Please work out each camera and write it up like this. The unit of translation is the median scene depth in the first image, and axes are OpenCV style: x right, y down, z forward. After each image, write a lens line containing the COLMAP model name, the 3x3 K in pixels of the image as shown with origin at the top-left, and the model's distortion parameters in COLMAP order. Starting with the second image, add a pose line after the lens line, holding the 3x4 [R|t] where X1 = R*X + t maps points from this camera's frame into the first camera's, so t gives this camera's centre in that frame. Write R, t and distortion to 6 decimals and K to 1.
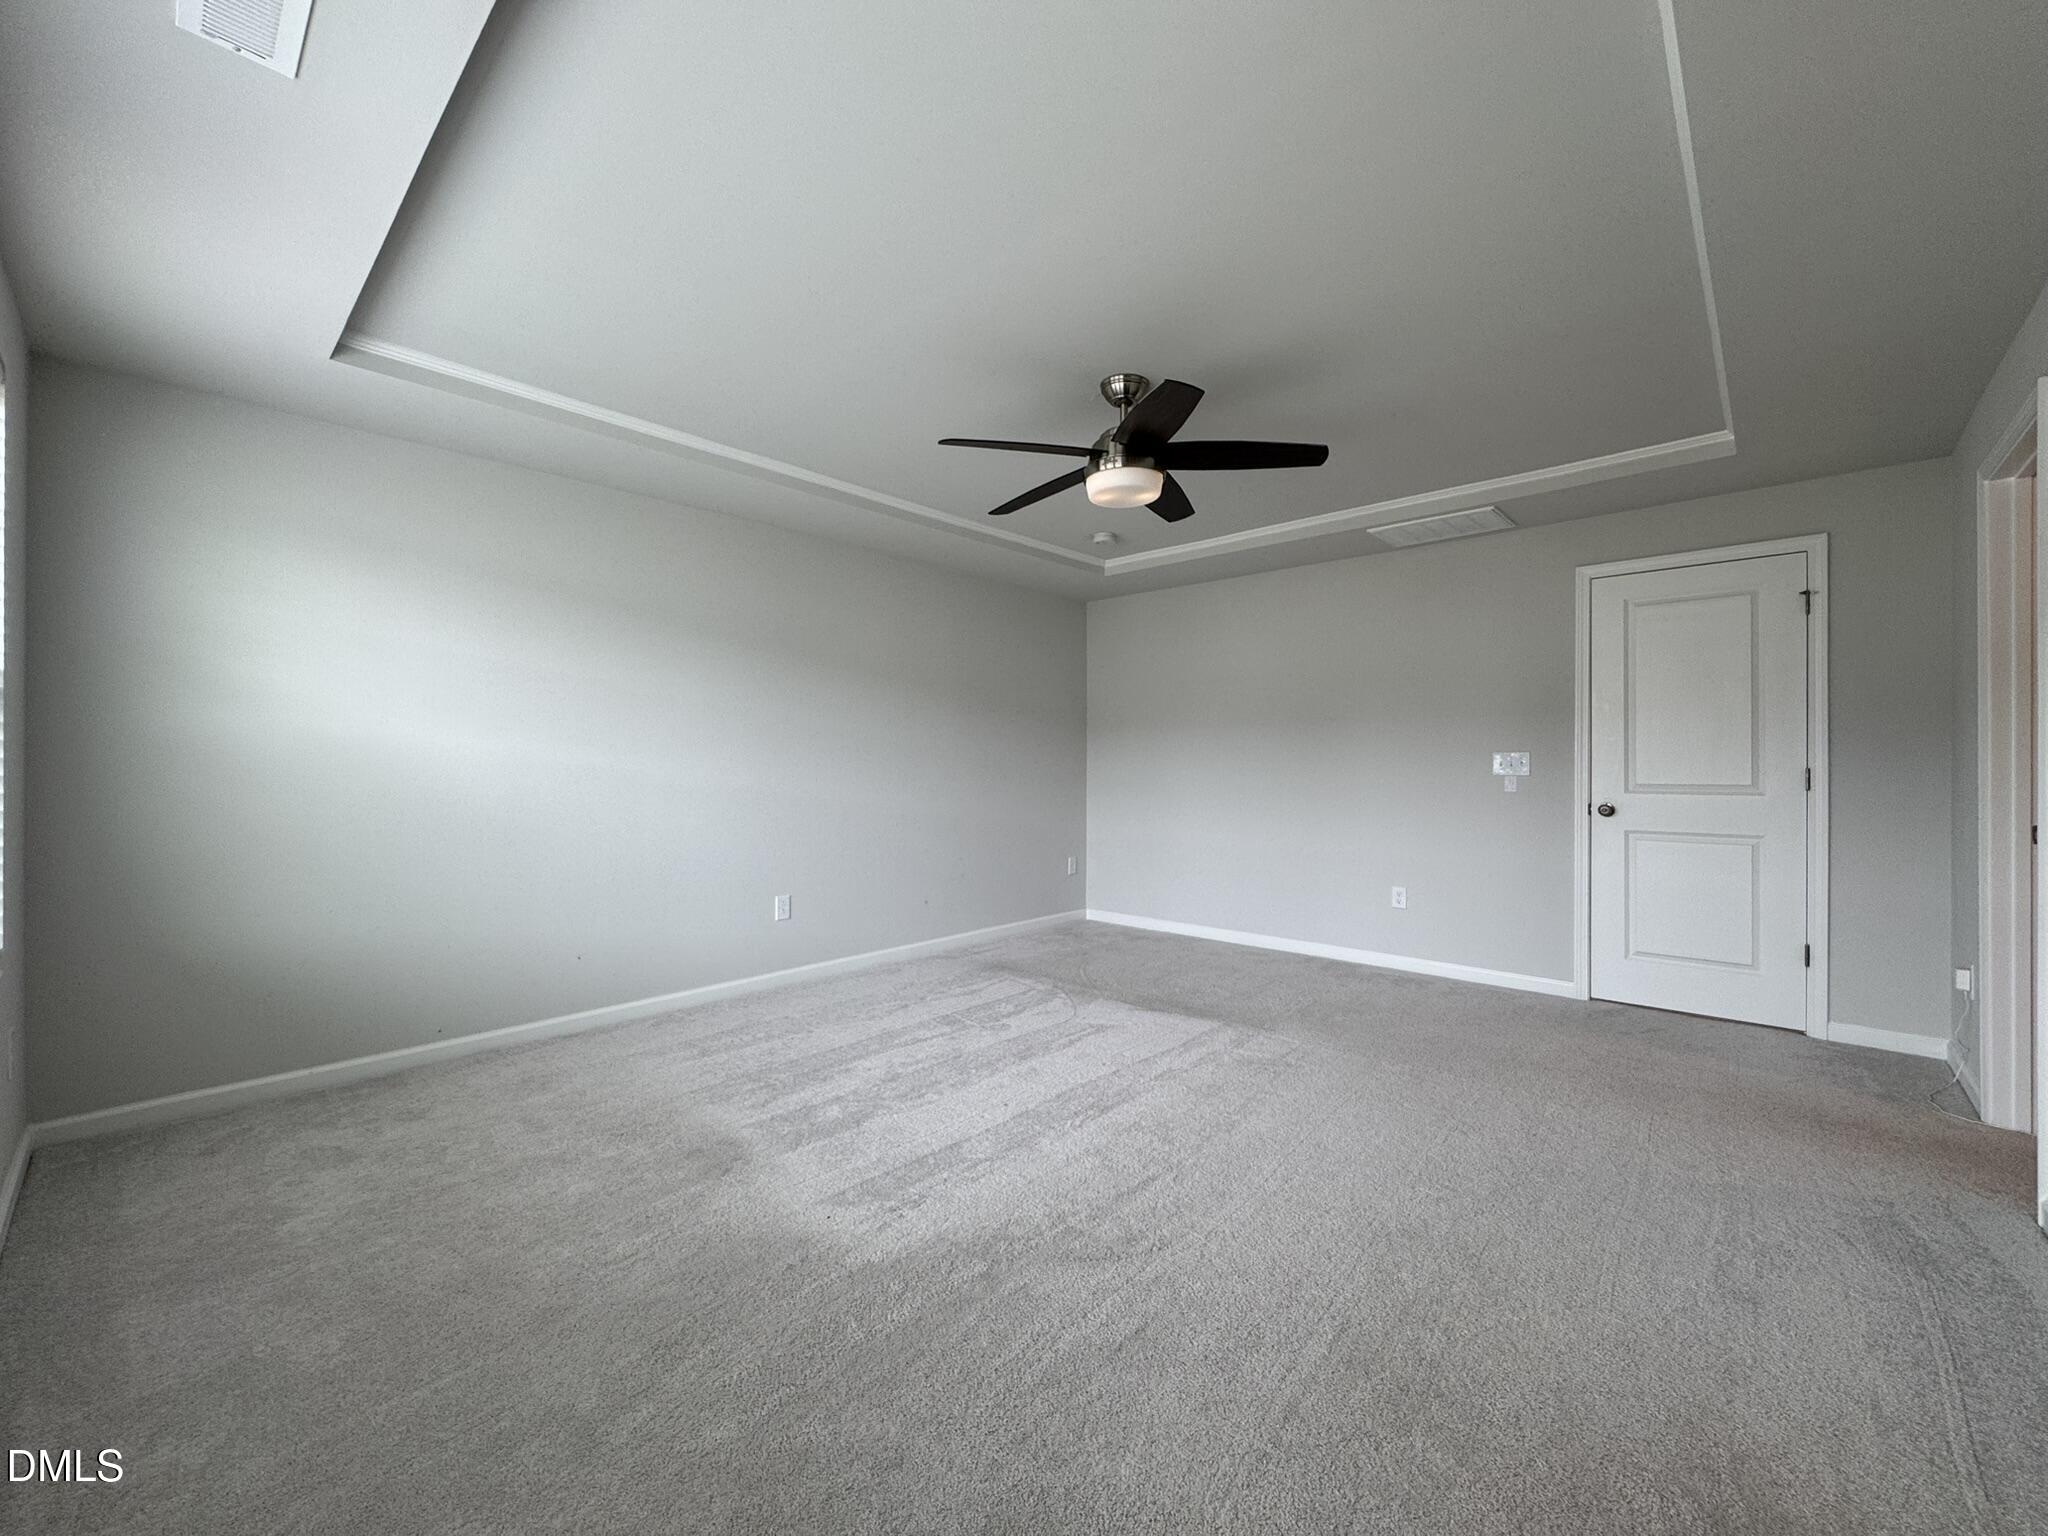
lens RADIAL K [[815.5, 0, 1026.5], [0, 815.5, 763.4], [0, 0, 1]] dist [-0.005096, 0.000606]
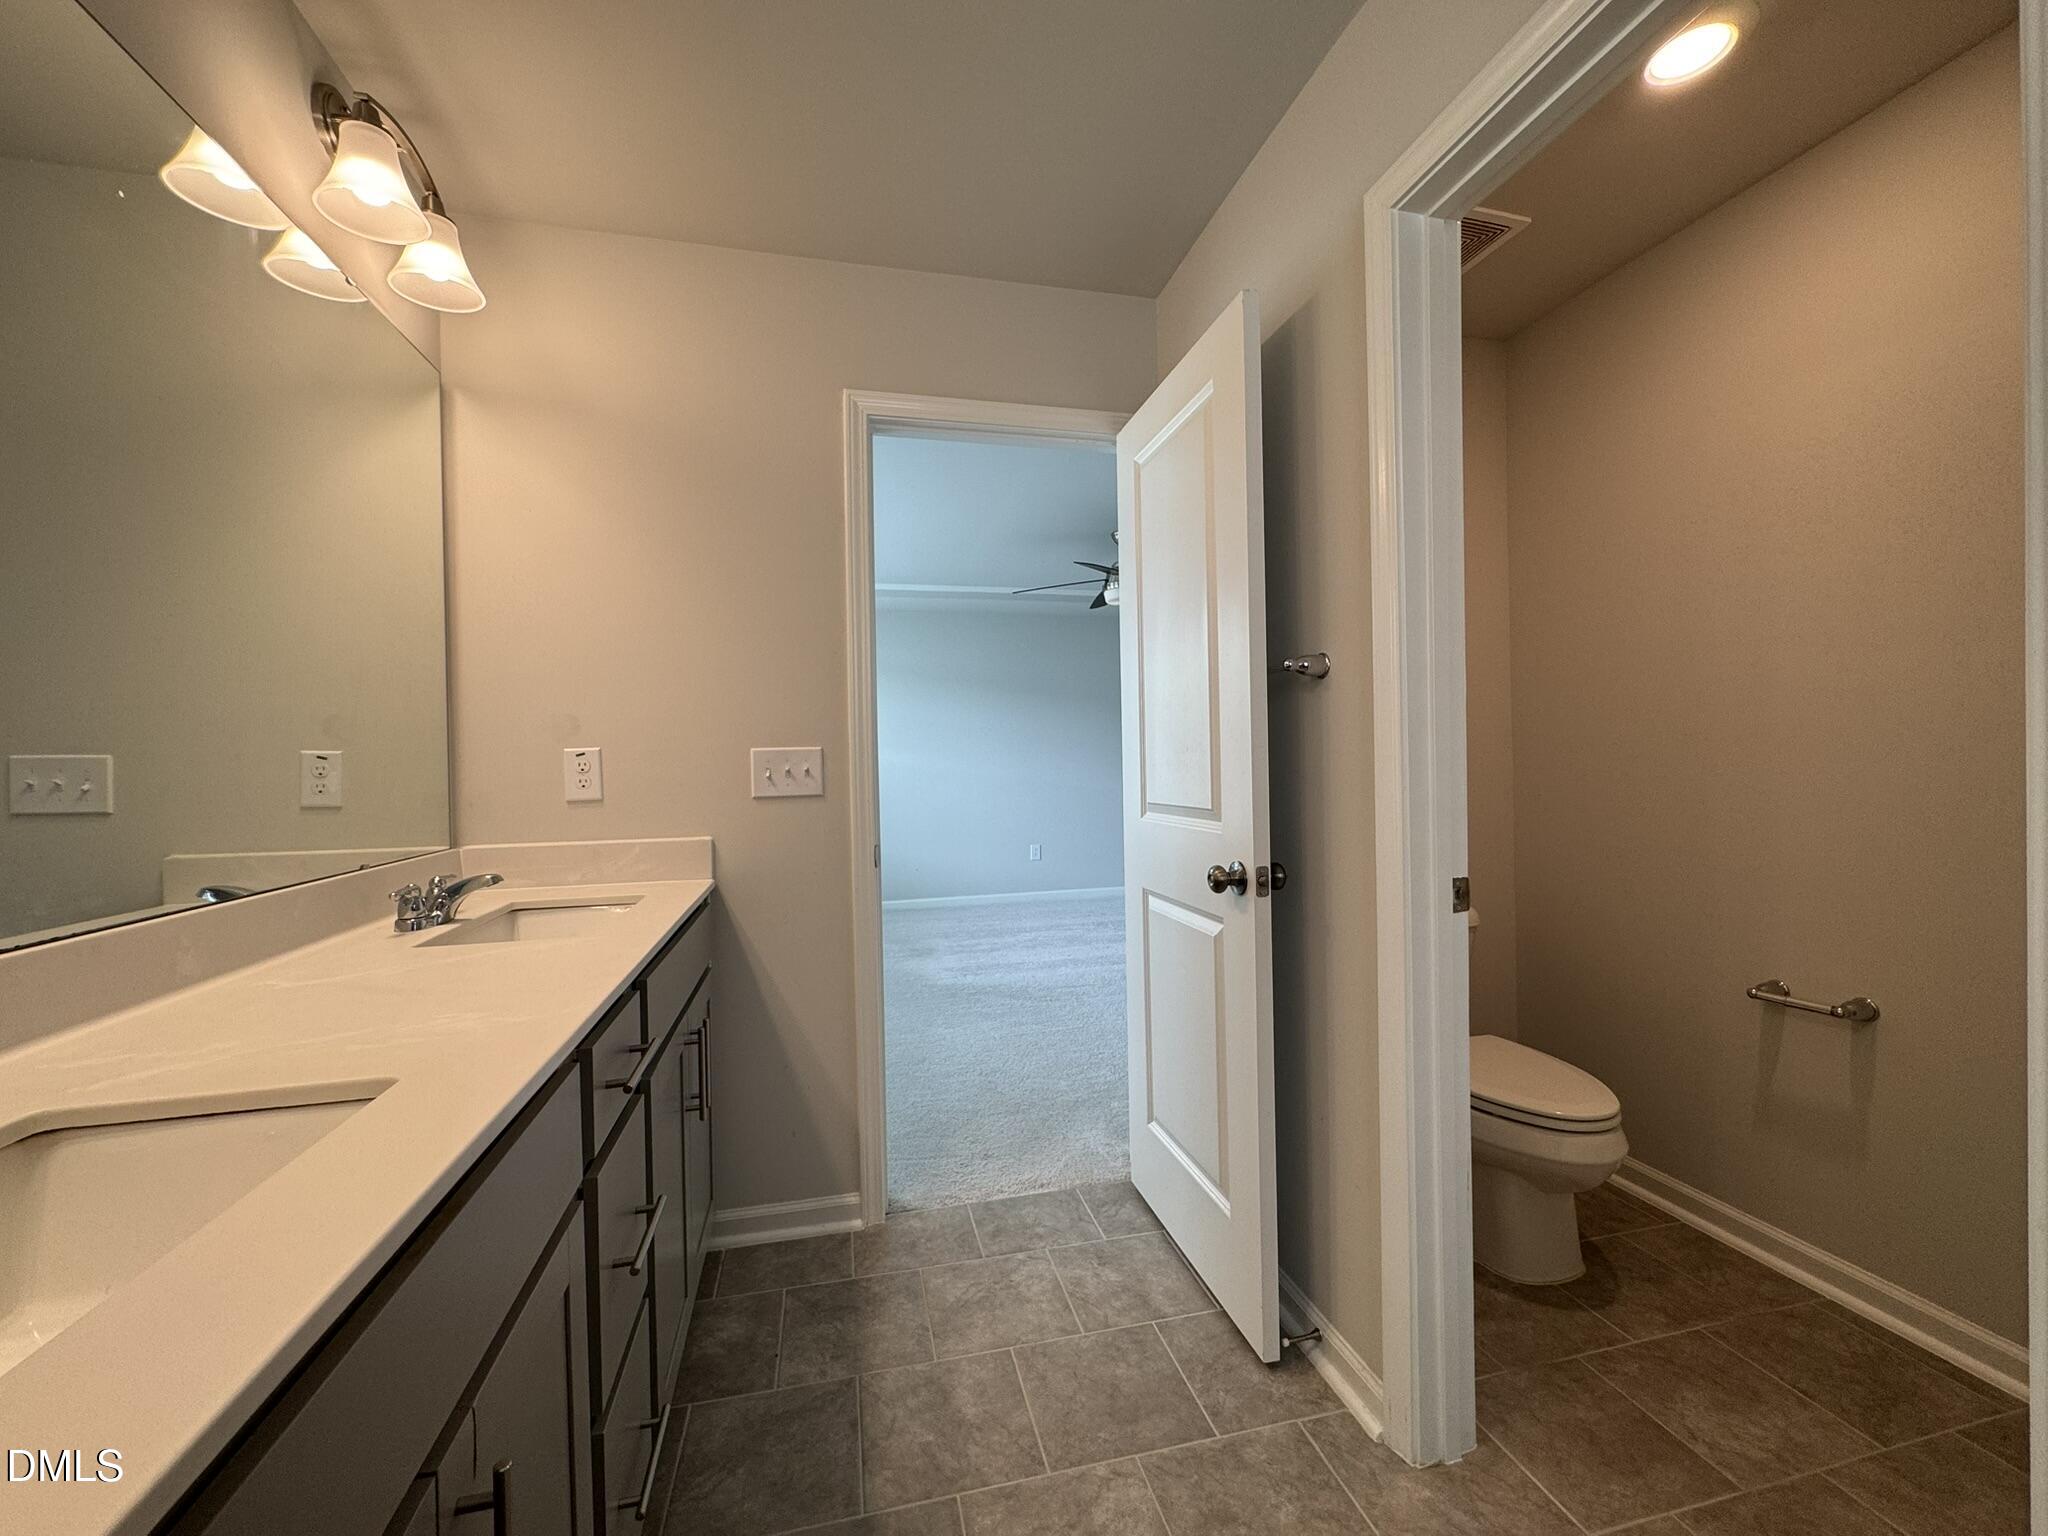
lens RADIAL K [[815.5, 0, 1019.7], [0, 815.5, 766.8], [0, 0, 1]] dist [-0.005096, 0.000606]
pose [[0.829949, -0.007018, -0.557795, 1.141406], [0.011963, 0.999915, 0.005220, 0.013113], [0.557710, -0.011005, 0.829963, -0.647769]]
